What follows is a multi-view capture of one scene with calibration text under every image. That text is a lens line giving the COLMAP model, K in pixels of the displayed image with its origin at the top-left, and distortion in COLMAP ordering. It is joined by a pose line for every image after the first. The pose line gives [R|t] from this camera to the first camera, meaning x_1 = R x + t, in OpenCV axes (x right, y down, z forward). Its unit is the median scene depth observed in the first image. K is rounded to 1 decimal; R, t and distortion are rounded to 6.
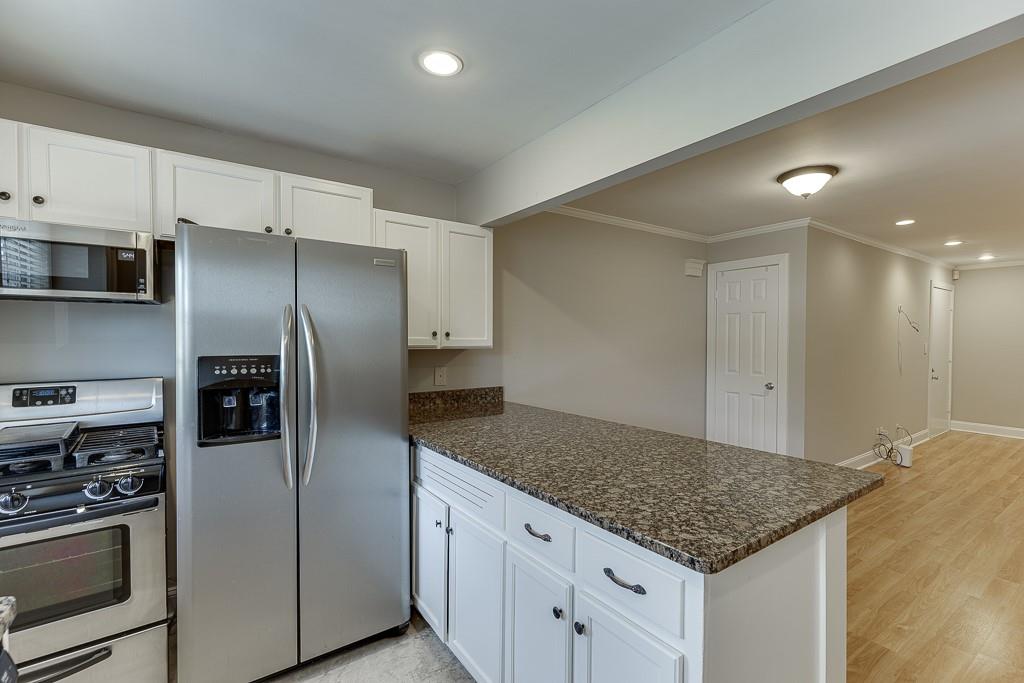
lens RADIAL K [[455.7, 0, 516.7], [0, 455.7, 341.5], [0, 0, 1]] dist [0.007796, -0.000184]
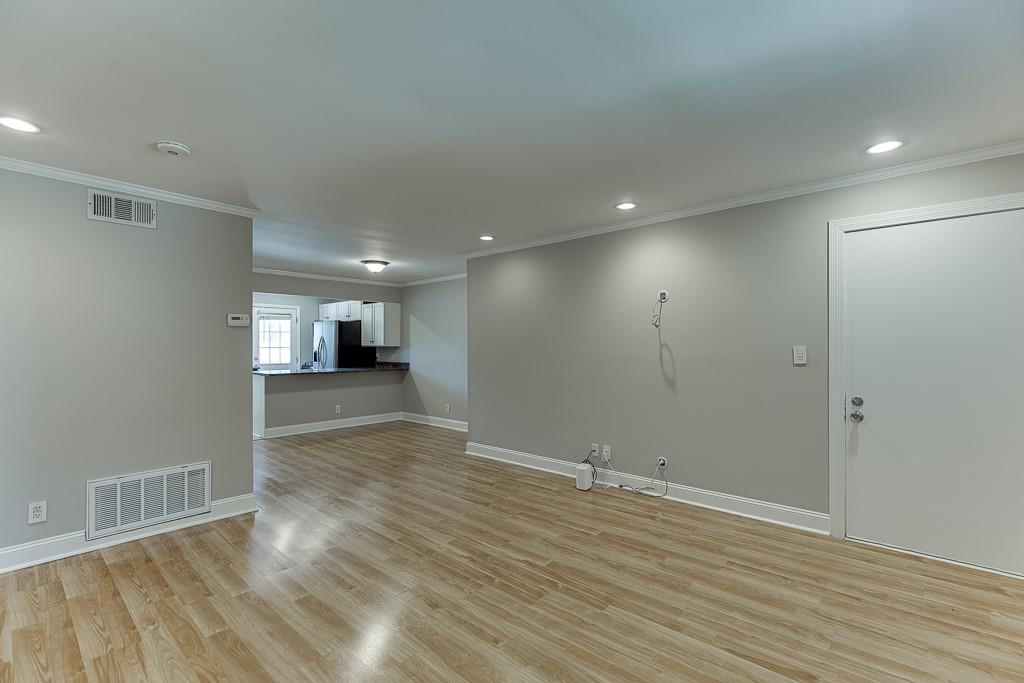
lens RADIAL K [[455.7, 0, 516.3], [0, 455.7, 344.6], [0, 0, 1]] dist [0.007796, -0.000184]
pose [[0.225243, -0.004907, -0.974290, 3.165760], [-0.003982, 0.999974, -0.005957, 0.021968], [0.974295, 0.005222, 0.225217, 1.330653]]
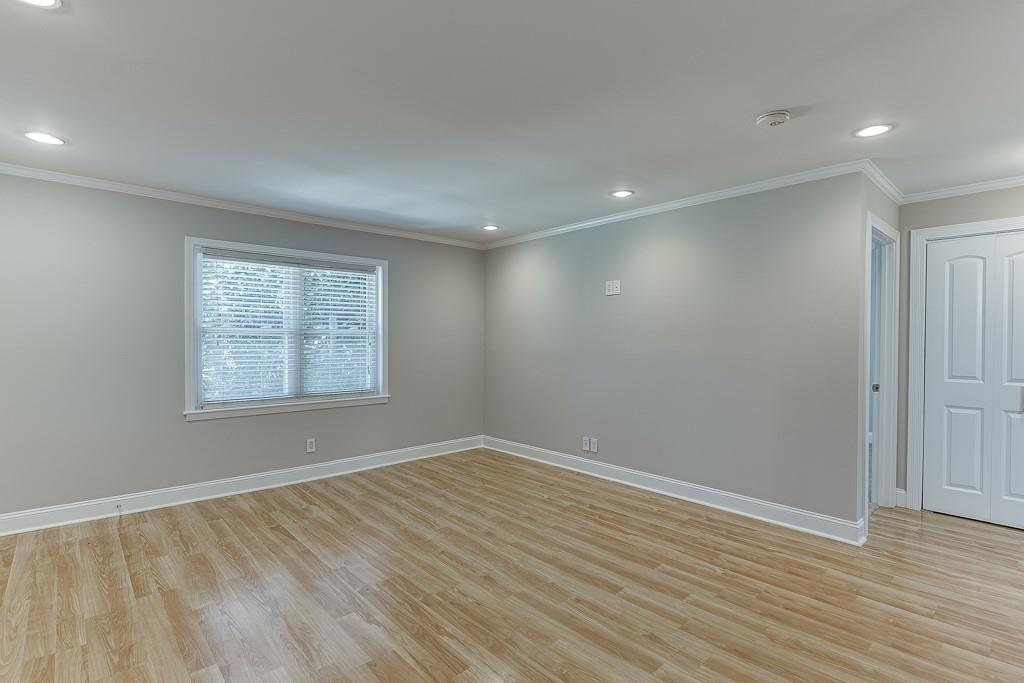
lens RADIAL K [[495.1, 0, 516.8], [0, 495.1, 335.5], [0, 0, 1]] dist [-0.000192, -0.000623]
pose [[-0.125403, 0.003263, 0.992101, 1.149993], [0.006336, 0.999977, -0.002488, 0.017735], [-0.992086, 0.005974, -0.125421, 1.449121]]
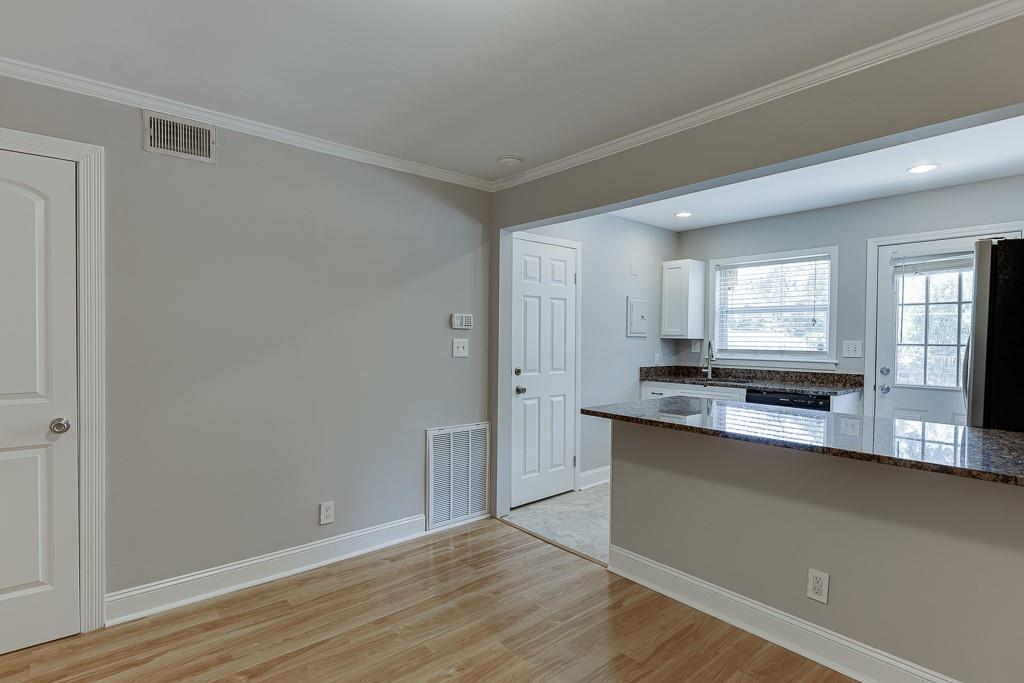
lens RADIAL K [[506.2, 0, 518.9], [0, 506.2, 344.3], [0, 0, 1]] dist [-0.005899, -0.002058]
pose [[-0.994096, -0.008896, -0.108137, 0.715645], [-0.011140, 0.999735, 0.020168, 0.014667], [0.107929, 0.021253, -0.993931, 1.631972]]
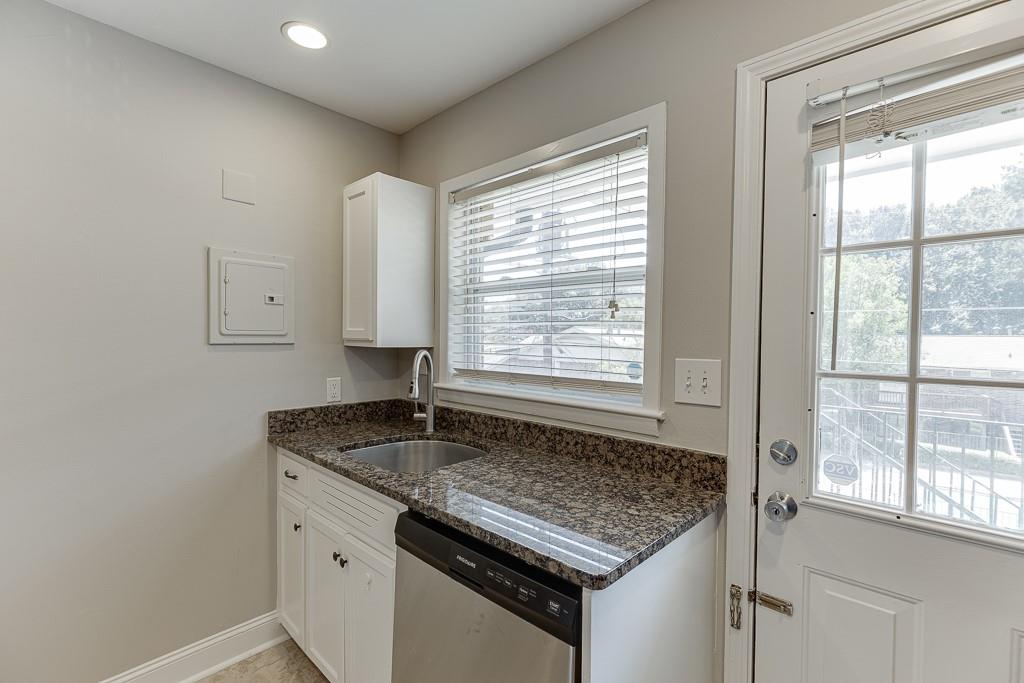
lens RADIAL K [[455.7, 0, 518.5], [0, 455.7, 345.0], [0, 0, 1]] dist [0.007796, -0.000184]
pose [[-0.978951, -0.005036, -0.204033, -0.211740], [-0.010979, 0.999547, 0.028008, -0.004611], [0.203799, 0.029658, -0.978563, 0.611478]]
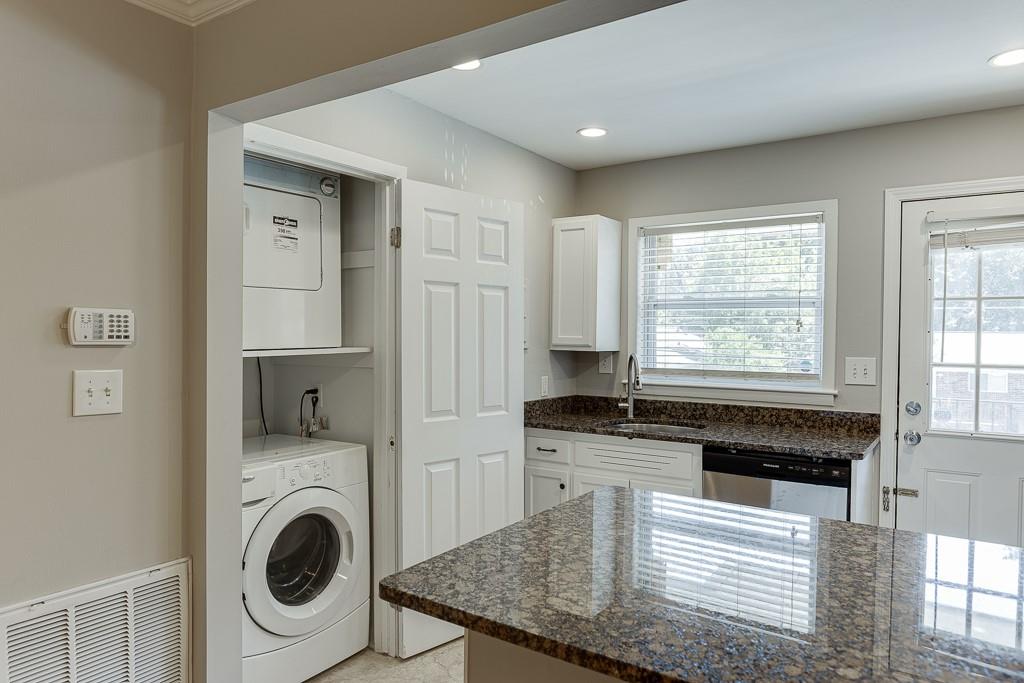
lens RADIAL K [[655.9, 0, 519.6], [0, 655.9, 344.9], [0, 0, 1]] dist [-0.011353, 0.001221]
pose [[-0.933143, -0.003345, -0.359491, 0.548933], [-0.012340, 0.999665, 0.022731, -0.020846], [0.359295, 0.025647, -0.932872, 1.080565]]
